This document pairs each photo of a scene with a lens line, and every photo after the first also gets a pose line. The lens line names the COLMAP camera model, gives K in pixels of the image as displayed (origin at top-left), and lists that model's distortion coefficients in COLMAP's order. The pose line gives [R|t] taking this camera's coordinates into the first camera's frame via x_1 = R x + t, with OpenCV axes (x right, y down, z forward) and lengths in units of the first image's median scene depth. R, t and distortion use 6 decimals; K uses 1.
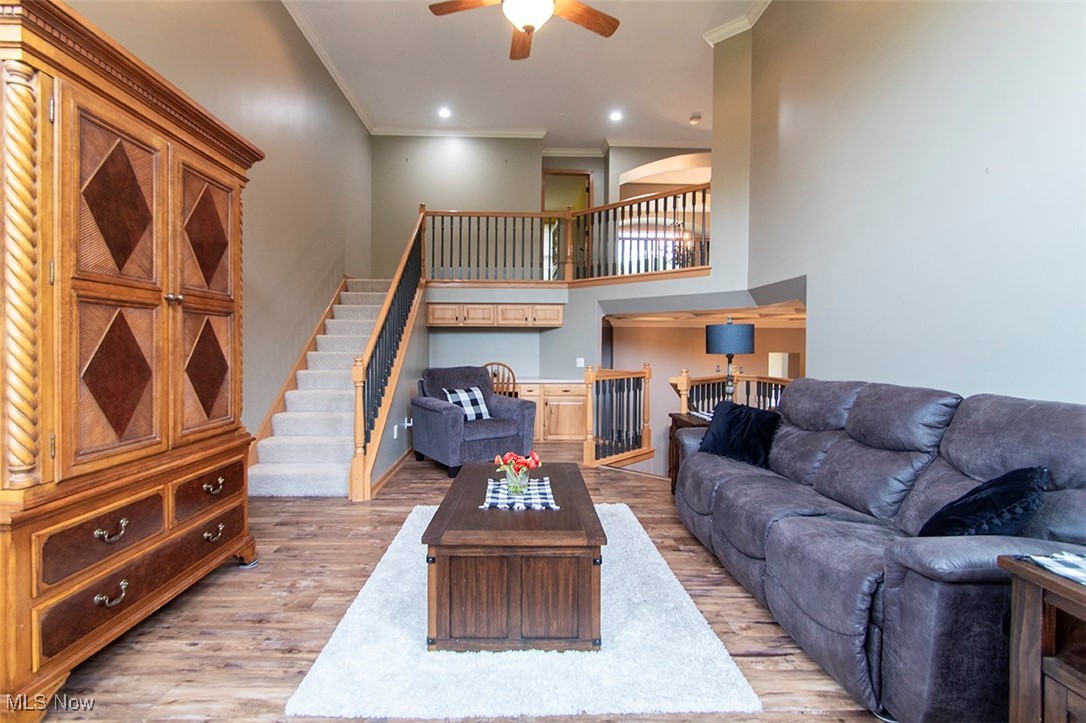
lens RADIAL K [[503.2, 0, 542.3], [0, 503.2, 358.5], [0, 0, 1]] dist [0.001546, 0.000223]
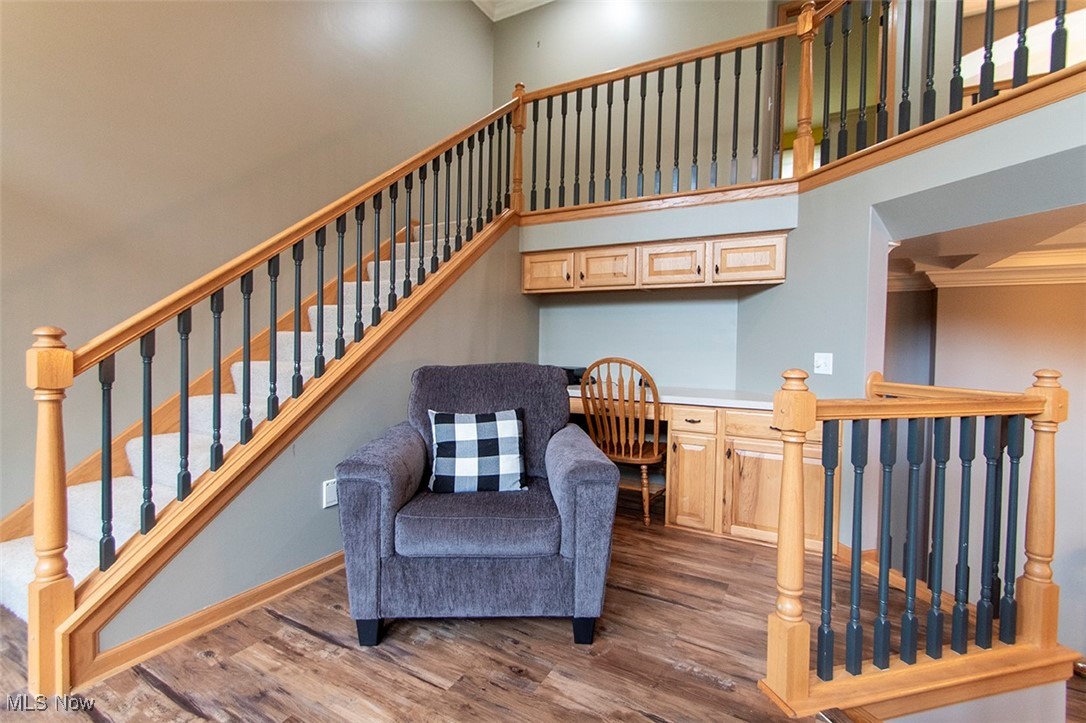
lens RADIAL K [[503.2, 0, 536.4], [0, 503.2, 358.9], [0, 0, 1]] dist [0.001546, 0.000223]
pose [[0.843286, 0.023931, -0.536932, 0.100680], [-0.022719, 0.999702, 0.008876, 0.005858], [0.536985, 0.004714, 0.843579, 0.528956]]
